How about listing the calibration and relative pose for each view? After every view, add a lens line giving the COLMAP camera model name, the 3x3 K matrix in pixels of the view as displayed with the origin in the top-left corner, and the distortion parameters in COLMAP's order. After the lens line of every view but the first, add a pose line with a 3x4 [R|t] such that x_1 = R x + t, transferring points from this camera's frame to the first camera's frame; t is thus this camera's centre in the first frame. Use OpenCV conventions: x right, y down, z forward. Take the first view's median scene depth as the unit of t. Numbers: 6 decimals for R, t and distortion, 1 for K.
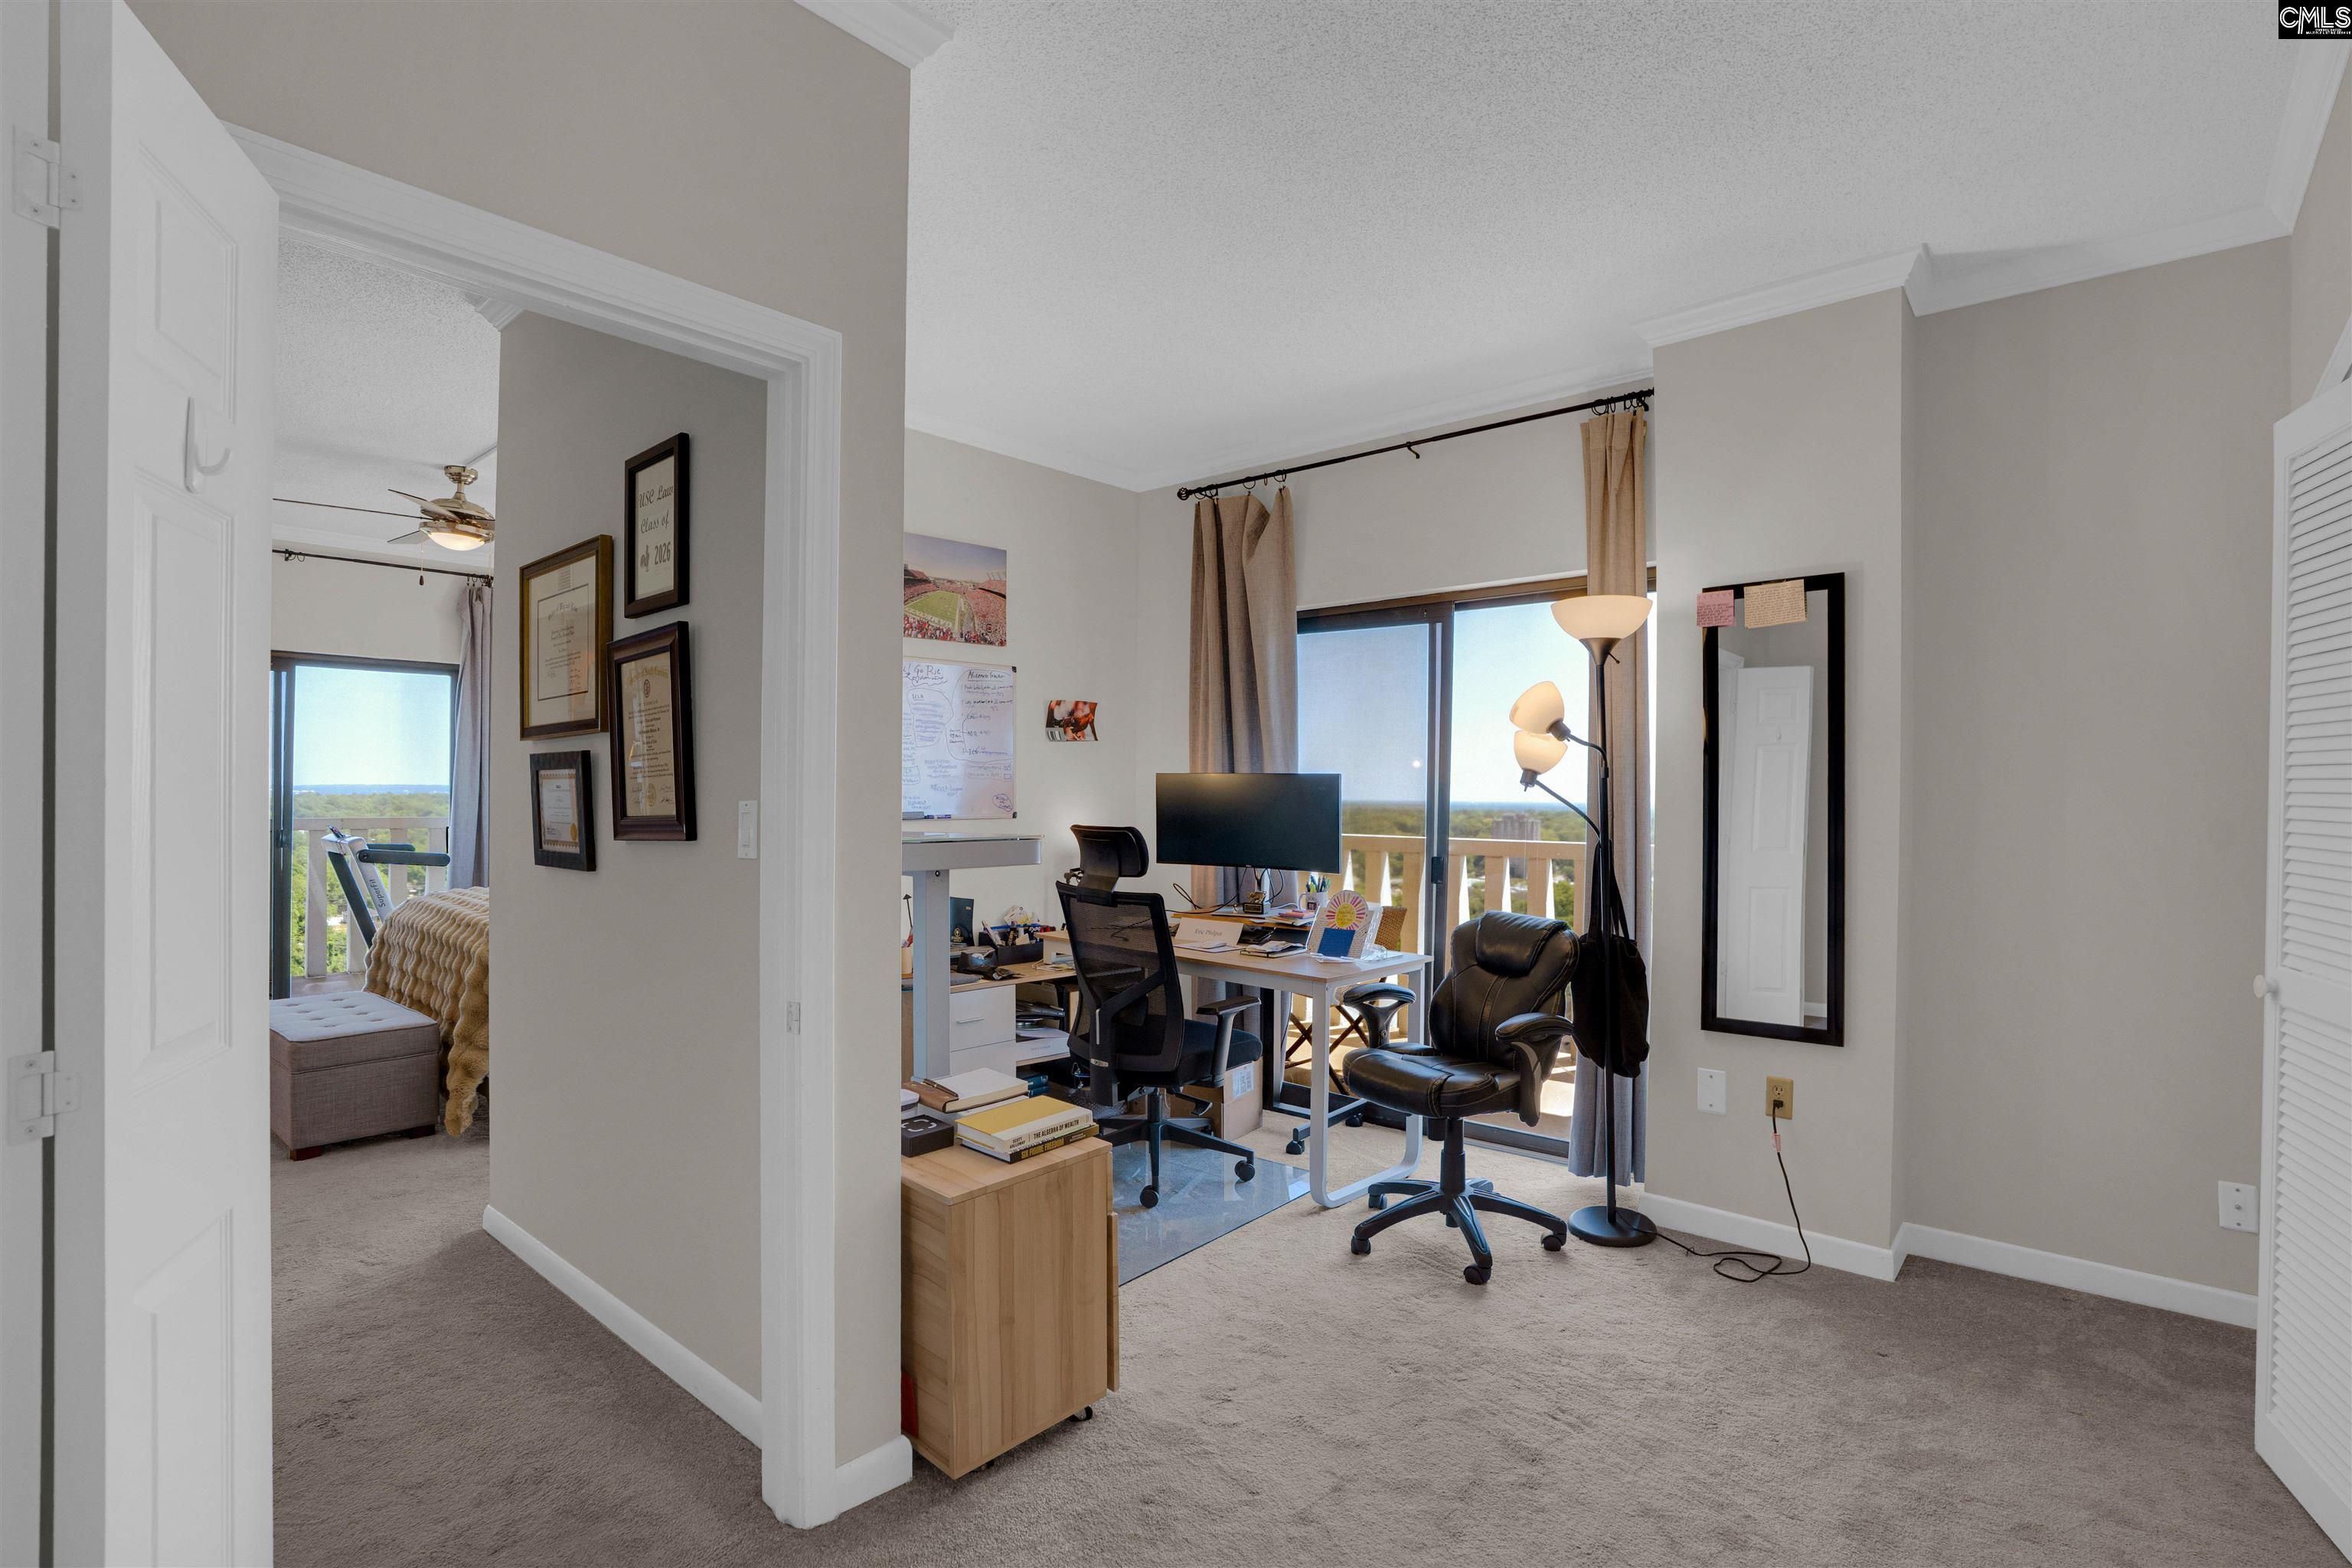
lens RADIAL K [[1100.4, 0, 1185.3], [0, 1100.4, 780.7], [0, 0, 1]] dist [-0.055849, 0.015327]
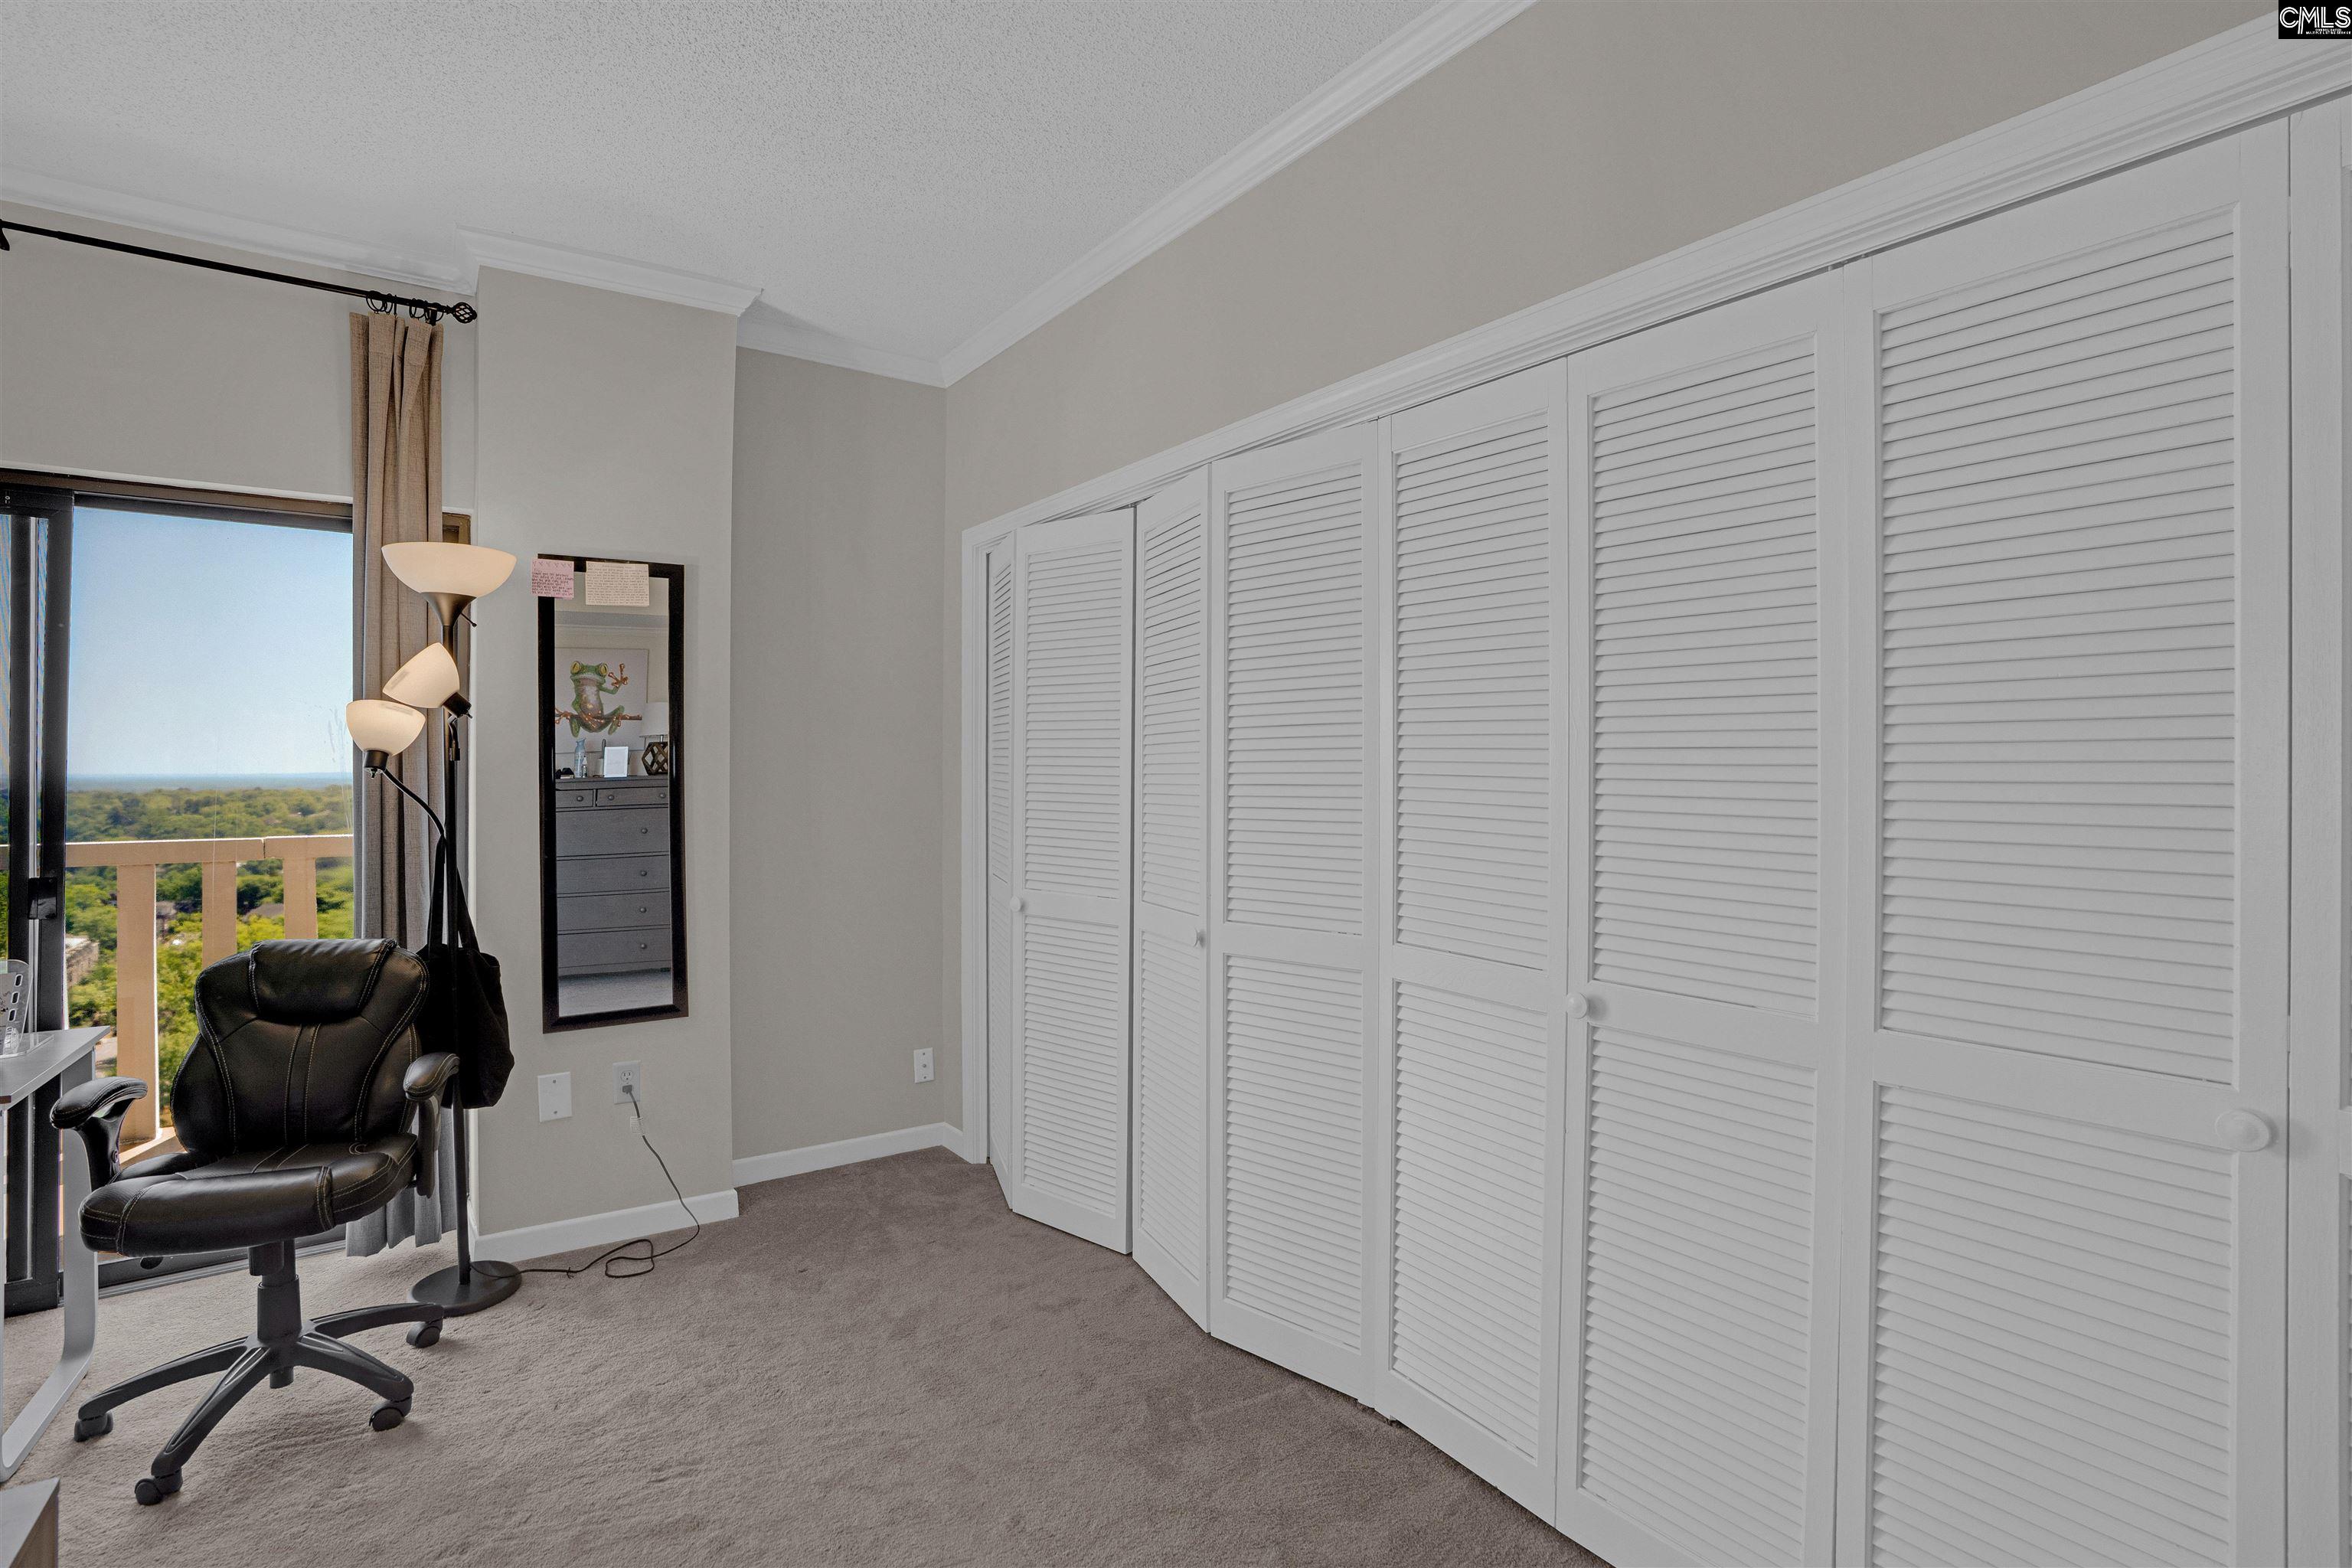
lens RADIAL K [[1100.4, 0, 1195.2], [0, 1100.4, 767.1], [0, 0, 1]] dist [-0.055849, 0.015327]
pose [[0.238672, -0.004392, 0.971090, -0.295782], [-0.006692, 0.999959, 0.006167, -0.006634], [-0.971077, -0.007970, 0.238633, 0.261710]]
